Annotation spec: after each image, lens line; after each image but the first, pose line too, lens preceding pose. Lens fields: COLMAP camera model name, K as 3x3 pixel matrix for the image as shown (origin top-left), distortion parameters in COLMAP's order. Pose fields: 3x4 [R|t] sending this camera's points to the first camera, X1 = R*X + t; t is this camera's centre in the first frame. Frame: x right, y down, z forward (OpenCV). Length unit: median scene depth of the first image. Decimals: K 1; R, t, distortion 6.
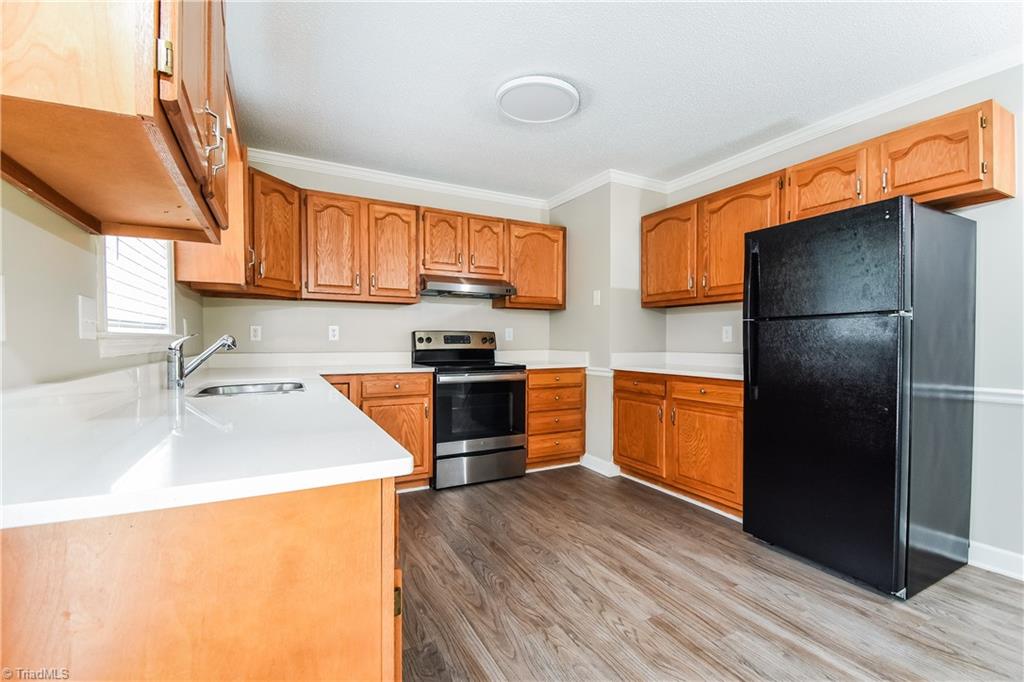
lens RADIAL K [[442.9, 0, 515.4], [0, 442.9, 344.4], [0, 0, 1]] dist [0.006524, -0.000995]
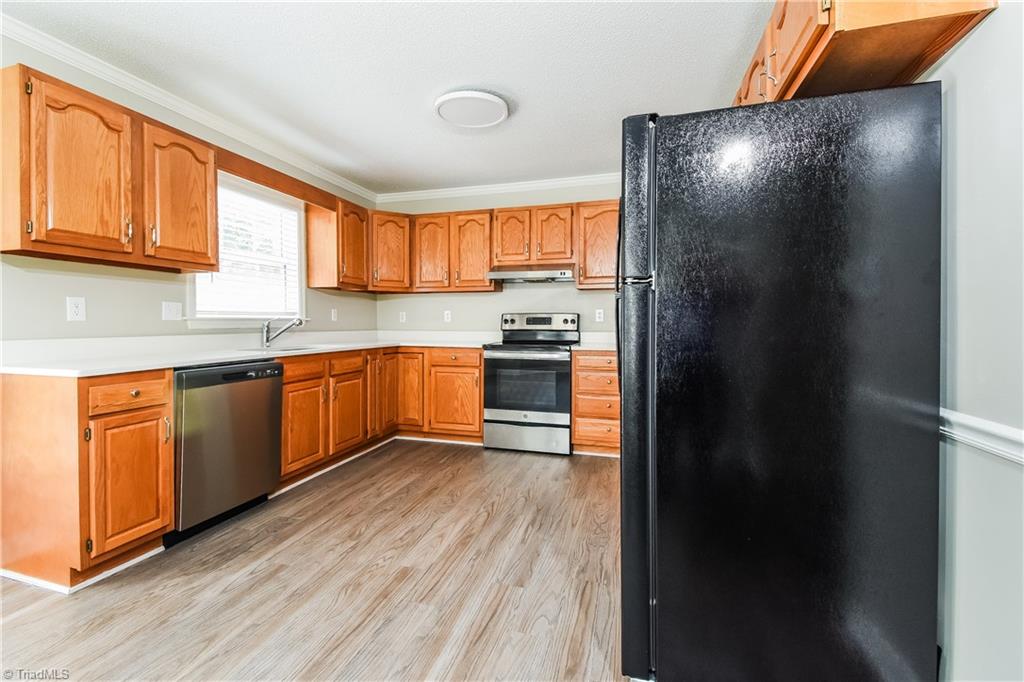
lens RADIAL K [[442.9, 0, 528.9], [0, 442.9, 323.4], [0, 0, 1]] dist [0.006524, -0.000995]
pose [[0.726337, -0.000737, -0.687338, 0.841619], [-0.004946, 0.999968, -0.006298, 0.003496], [0.687321, 0.007974, 0.726310, 0.253576]]
